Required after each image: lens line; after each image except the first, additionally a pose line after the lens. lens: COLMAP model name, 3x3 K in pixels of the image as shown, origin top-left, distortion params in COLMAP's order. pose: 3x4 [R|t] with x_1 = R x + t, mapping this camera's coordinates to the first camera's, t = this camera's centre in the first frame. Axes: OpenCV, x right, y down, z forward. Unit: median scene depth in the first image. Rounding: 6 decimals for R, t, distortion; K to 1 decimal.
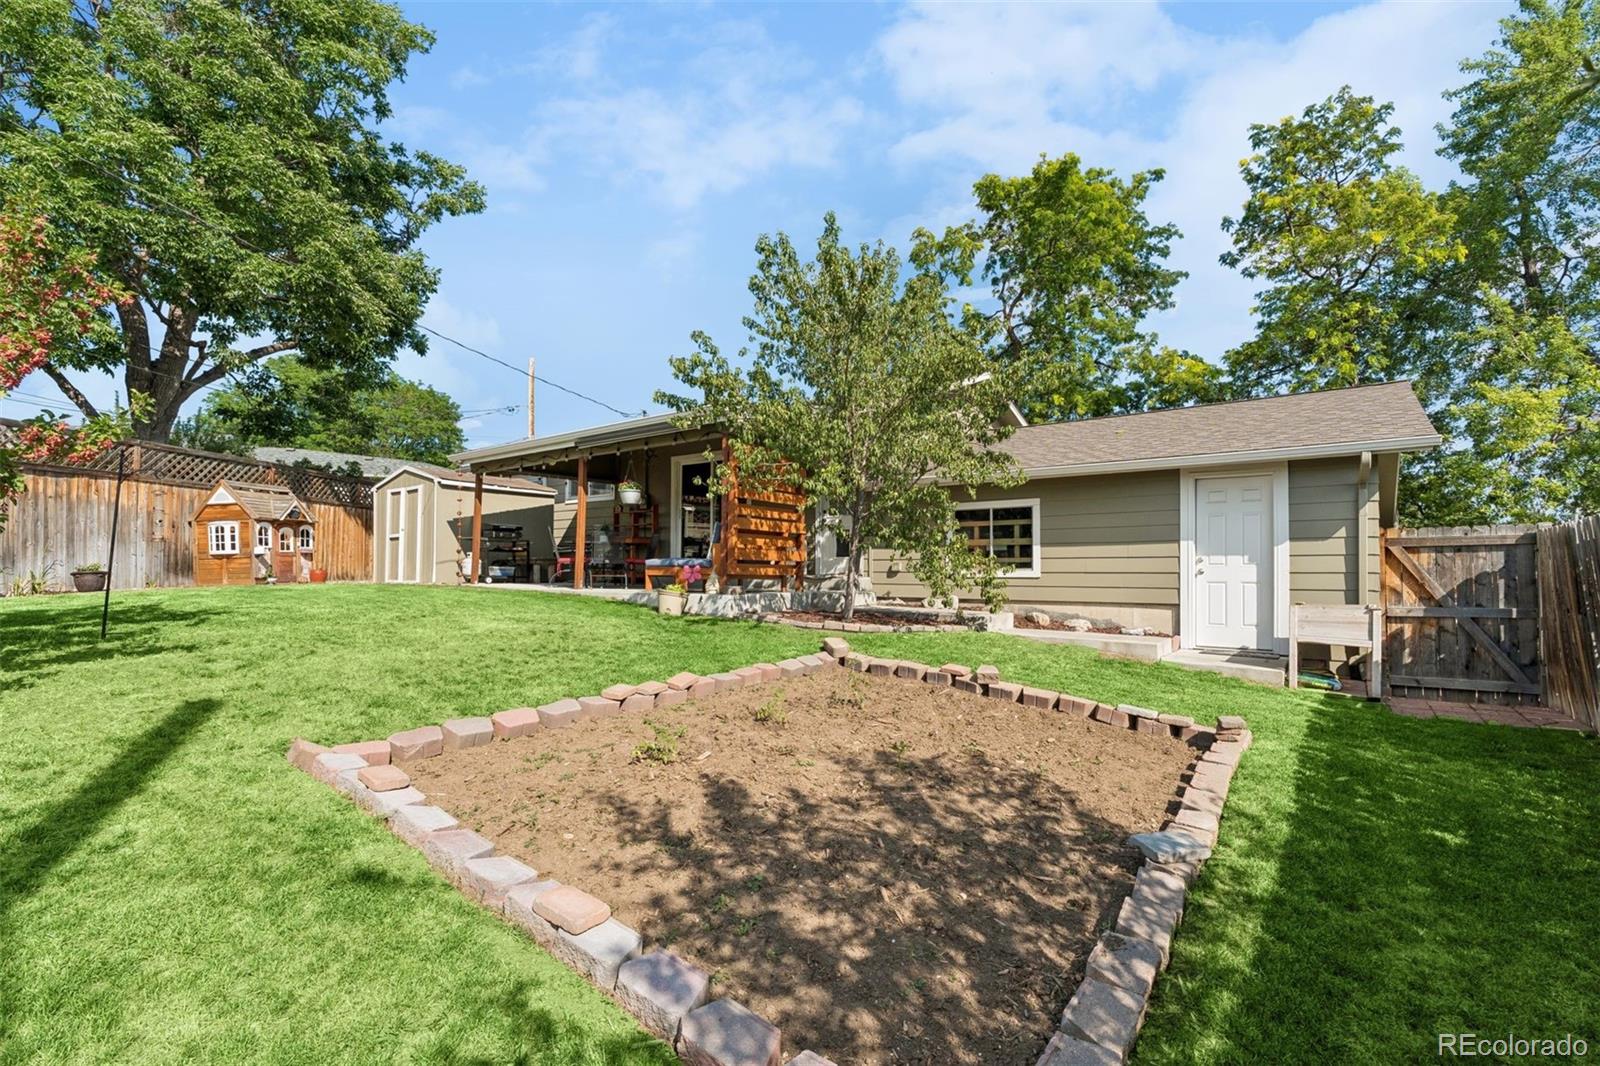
lens RADIAL K [[743.9, 0, 797.6], [0, 743.9, 566.0], [0, 0, 1]] dist [0.002822, 0.000466]
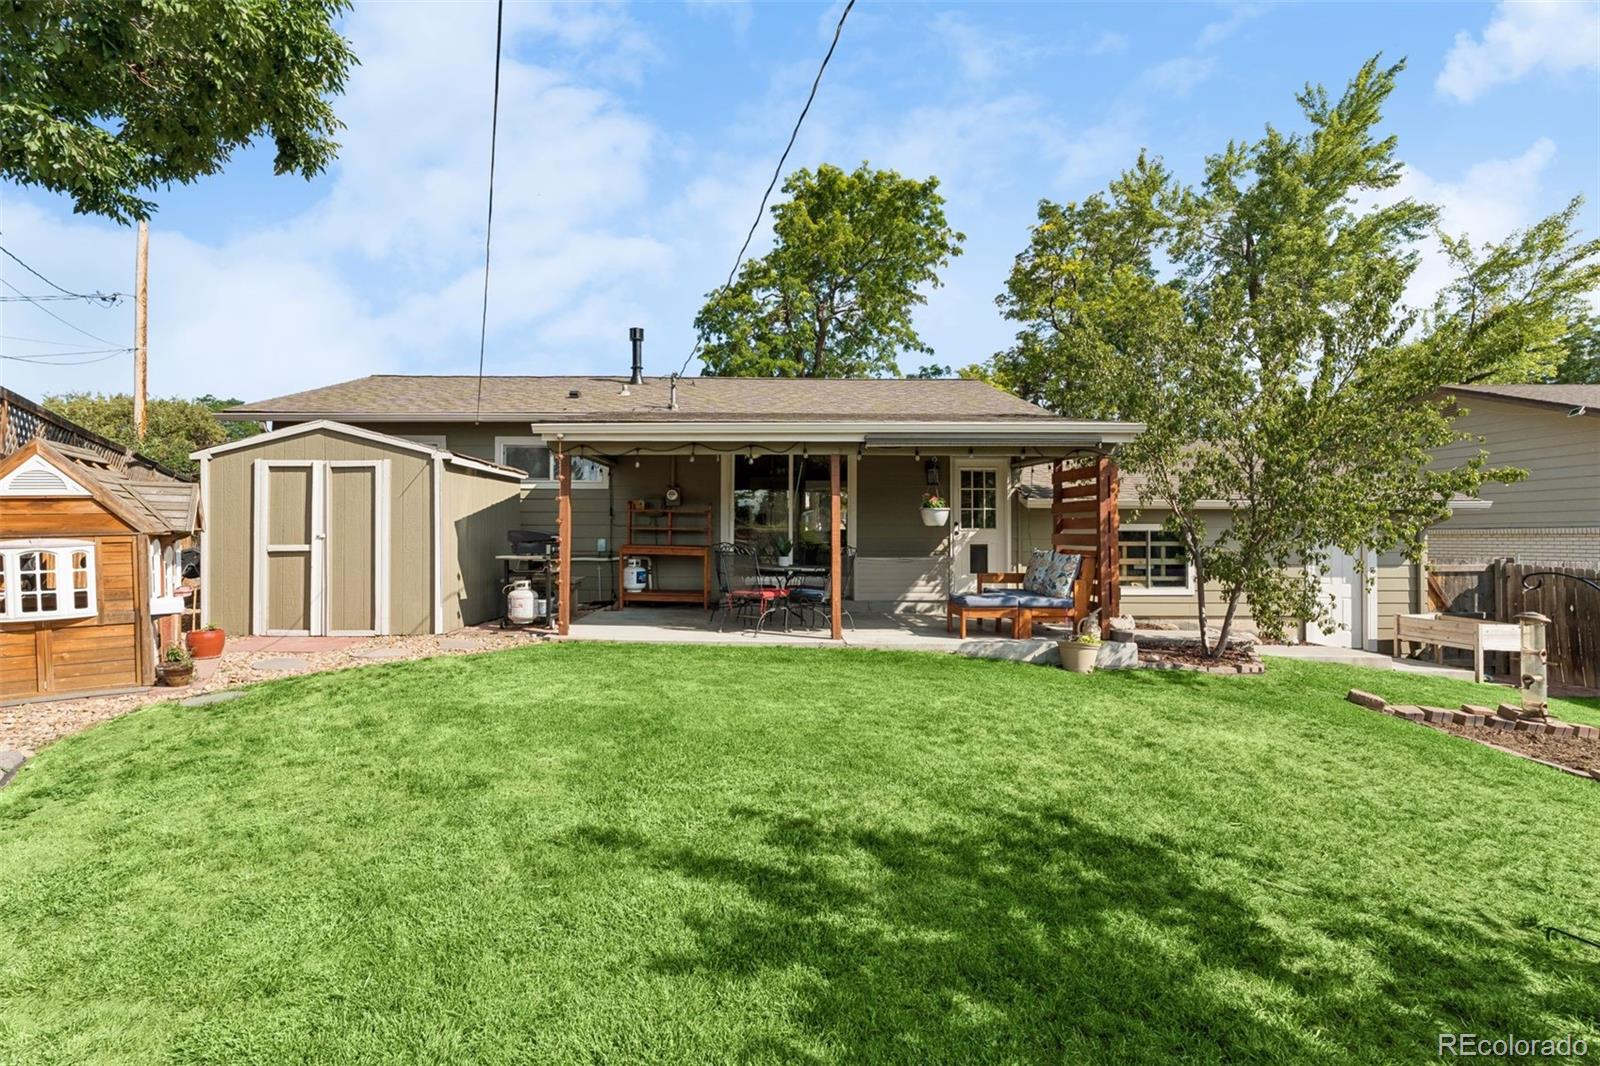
lens RADIAL K [[750.6, 0, 800.0], [0, 750.6, 533.0], [0, 0, 1]] dist [0.000045, 0.000614]
pose [[0.773782, -0.000819, 0.633451, -0.727780], [-0.007626, 0.999915, 0.010608, -0.072974], [-0.633406, -0.013039, 0.773710, 0.428142]]
